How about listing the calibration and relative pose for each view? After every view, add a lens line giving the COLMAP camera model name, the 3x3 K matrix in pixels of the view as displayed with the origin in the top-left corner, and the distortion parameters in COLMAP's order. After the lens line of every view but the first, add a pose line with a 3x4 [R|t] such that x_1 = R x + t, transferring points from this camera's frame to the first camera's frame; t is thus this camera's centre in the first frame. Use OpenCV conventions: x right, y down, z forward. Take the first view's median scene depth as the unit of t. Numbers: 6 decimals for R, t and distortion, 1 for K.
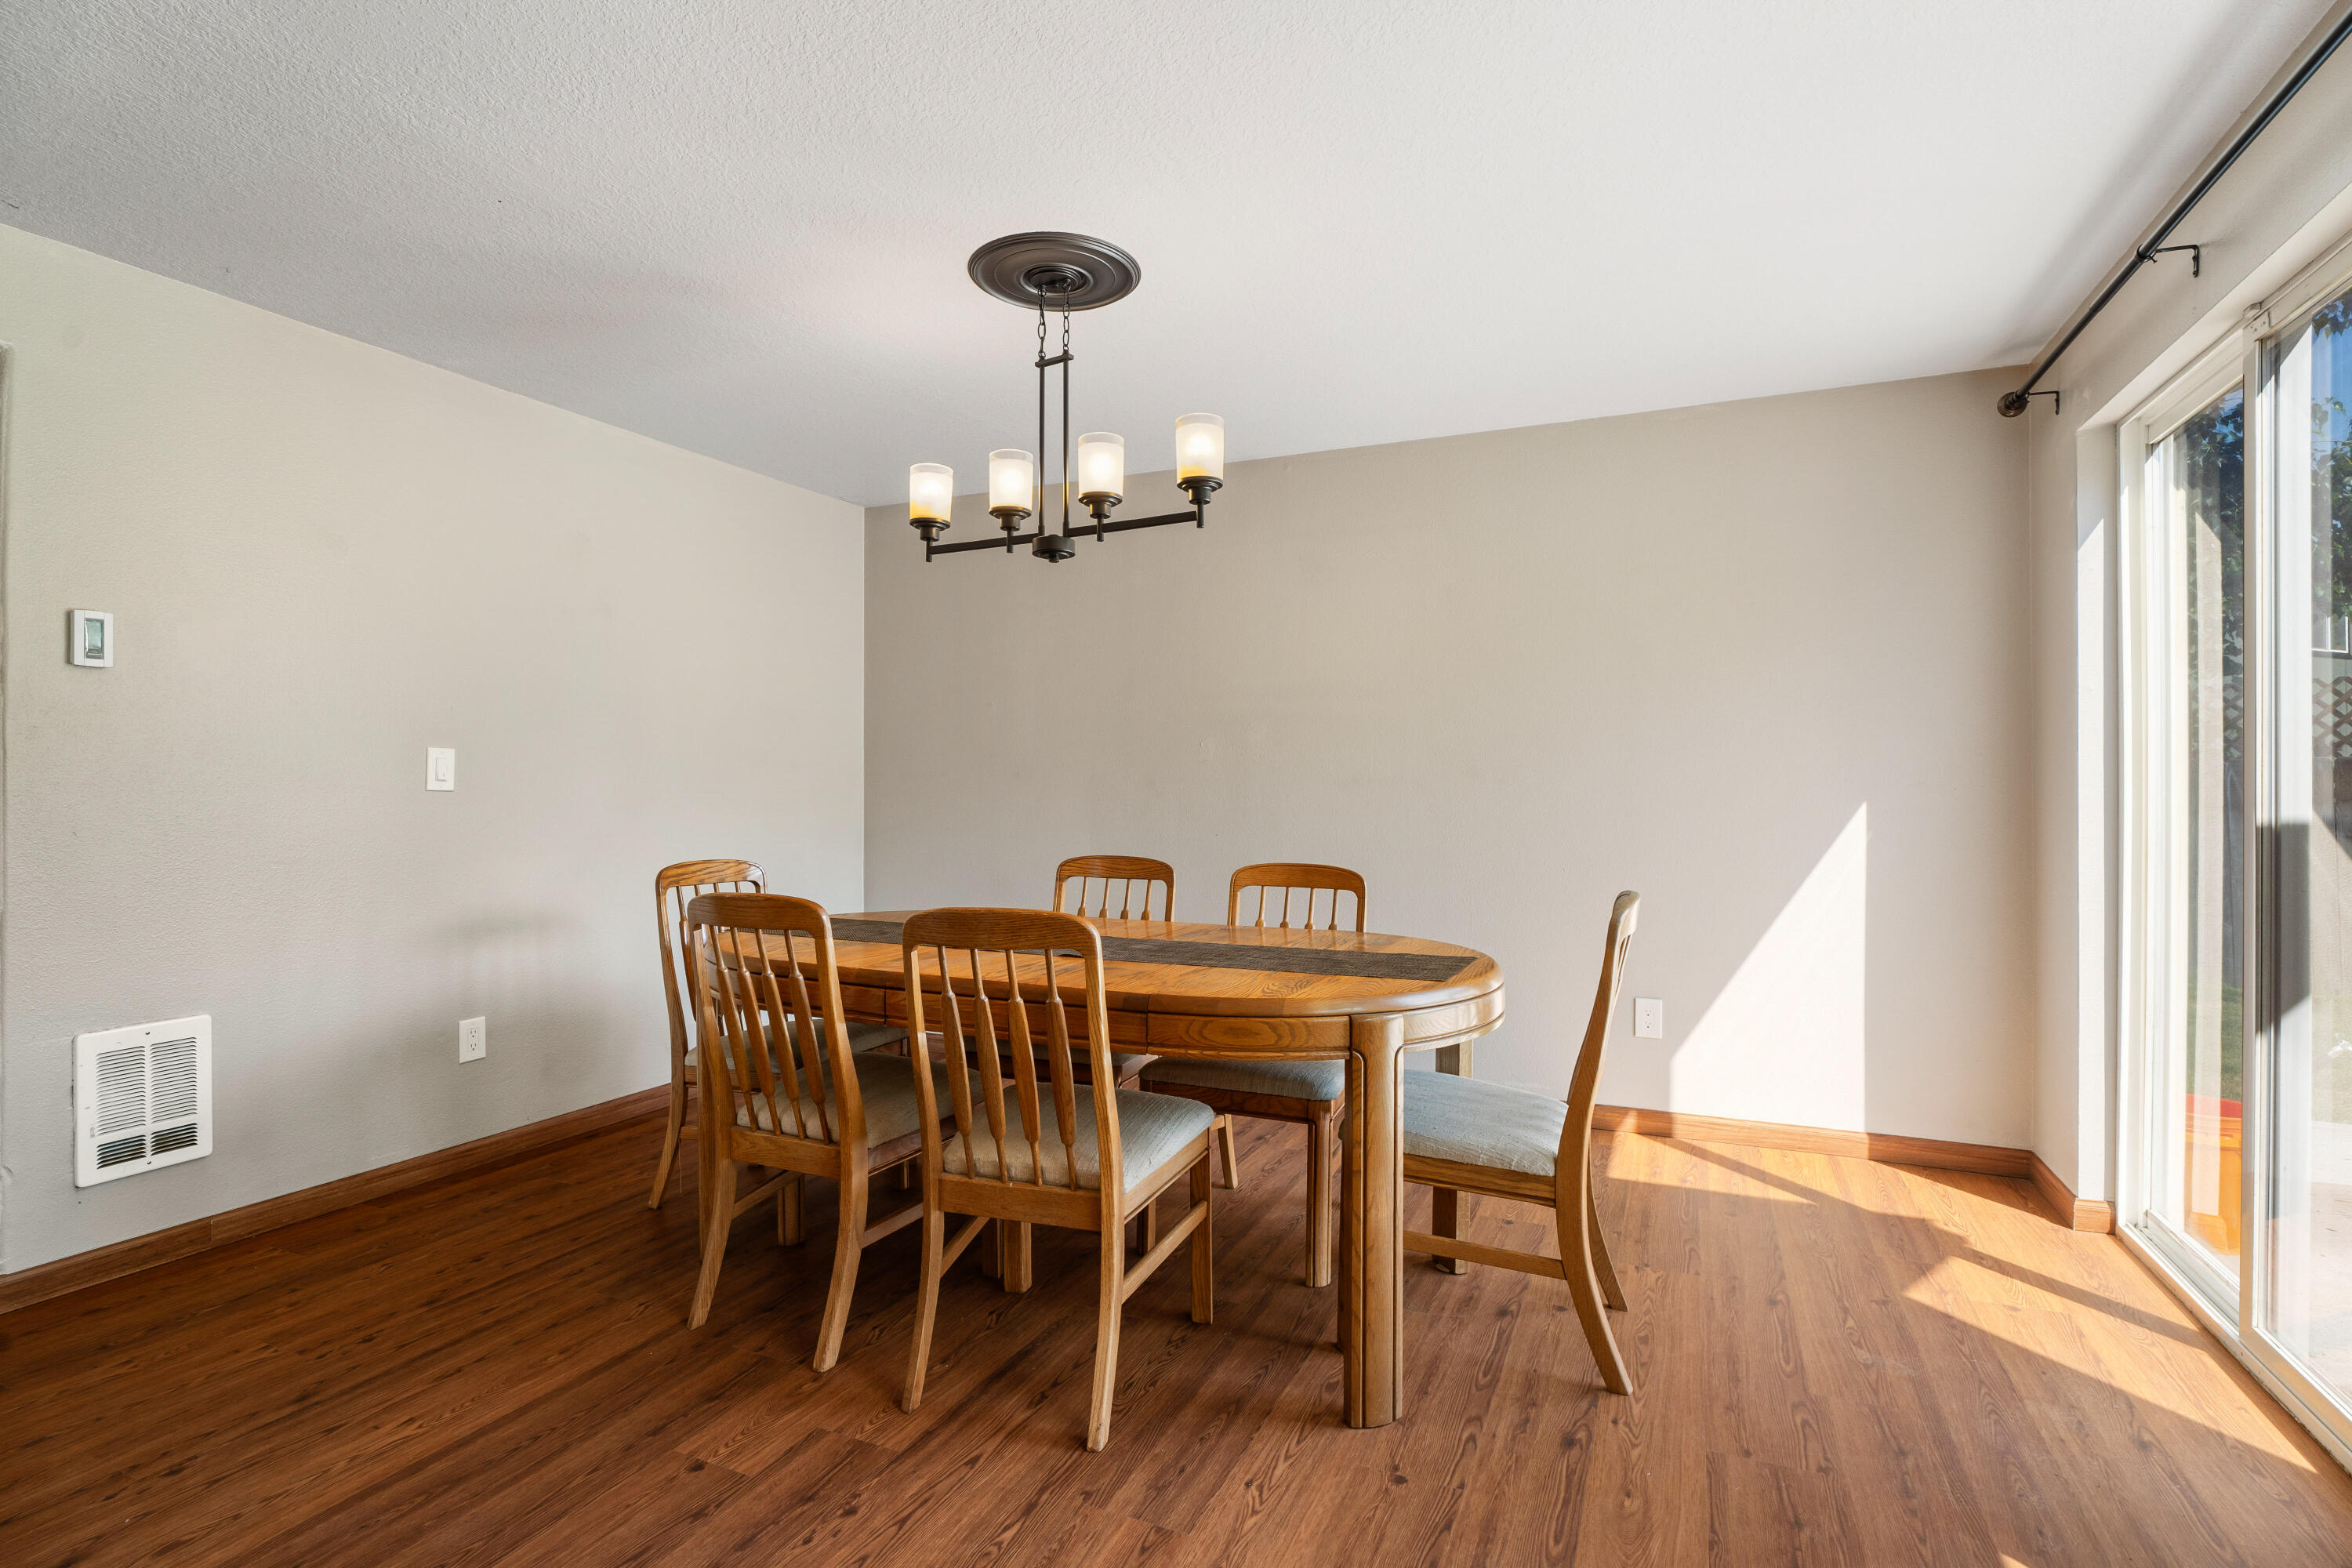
lens RADIAL K [[1130.3, 0, 1176.0], [0, 1130.3, 784.0], [0, 0, 1]] dist [-0.002341, 0.000444]
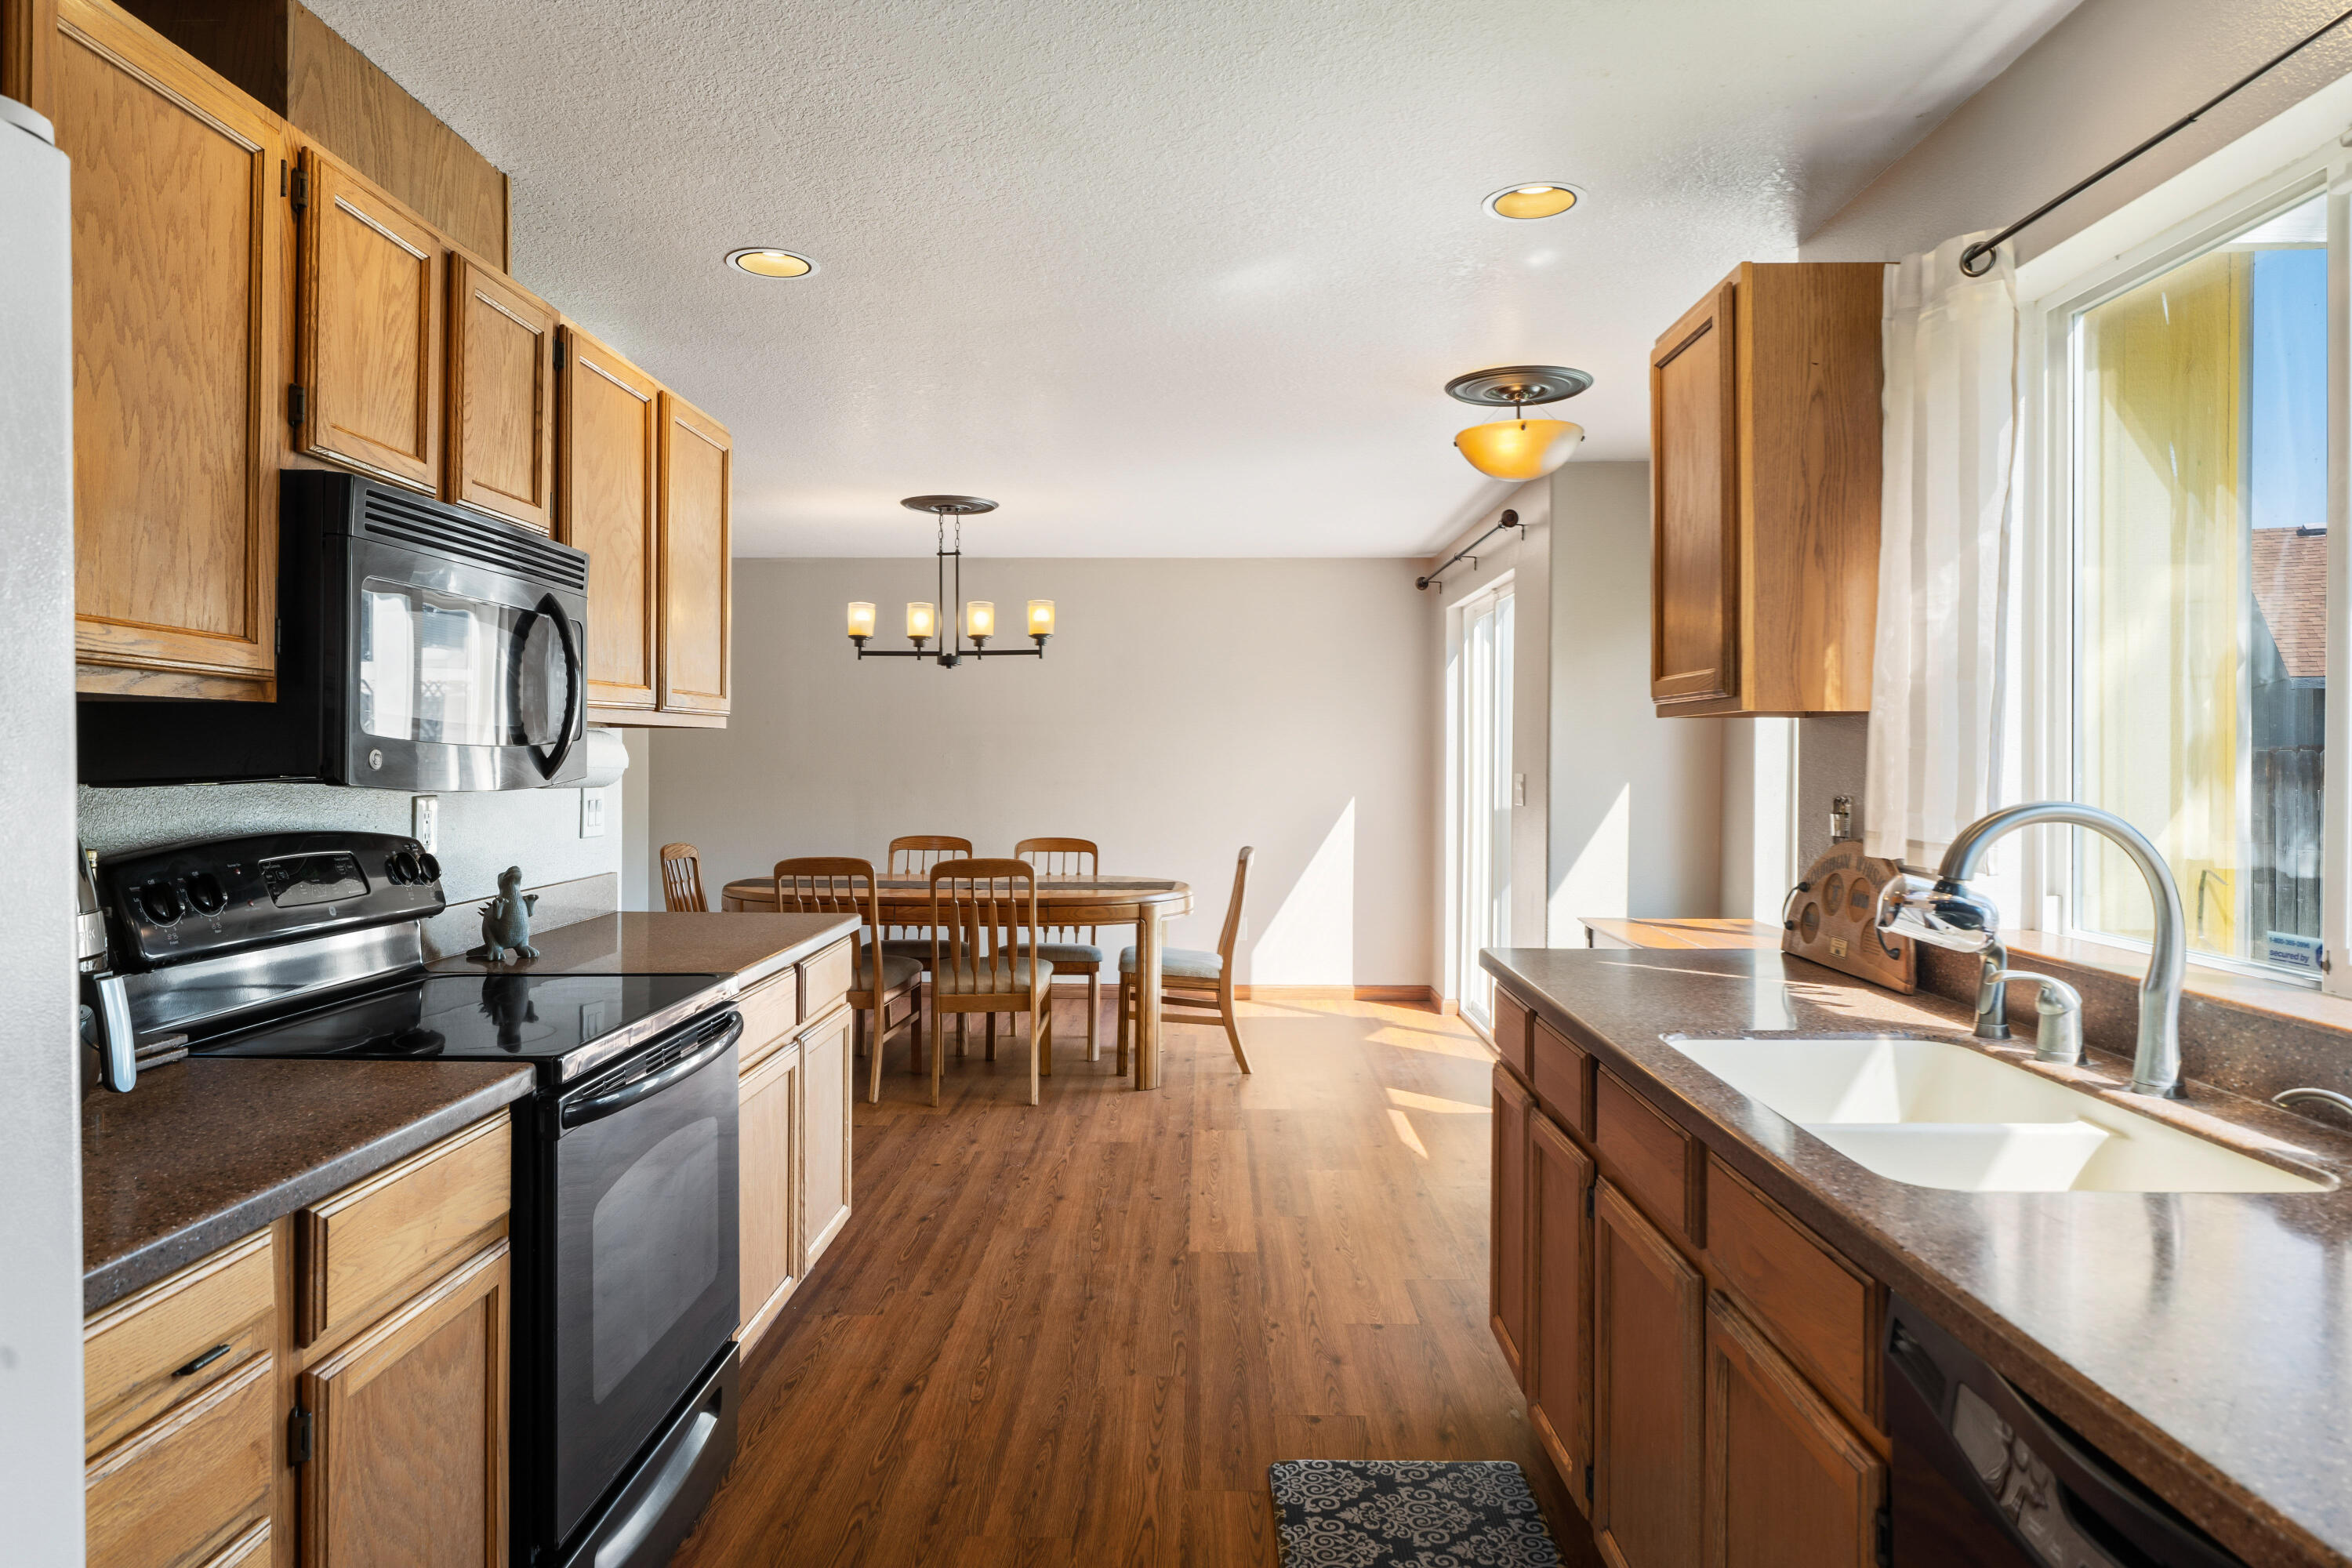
lens RADIAL K [[1364.0, 0, 1175.2], [0, 1364.0, 746.1], [0, 0, 1]] dist [0.001477, 0.000014]
pose [[0.923039, 0.006401, 0.384654, -0.598903], [-0.005298, 0.999978, -0.003928, -0.068582], [-0.384671, 0.001588, 0.923053, -1.100032]]
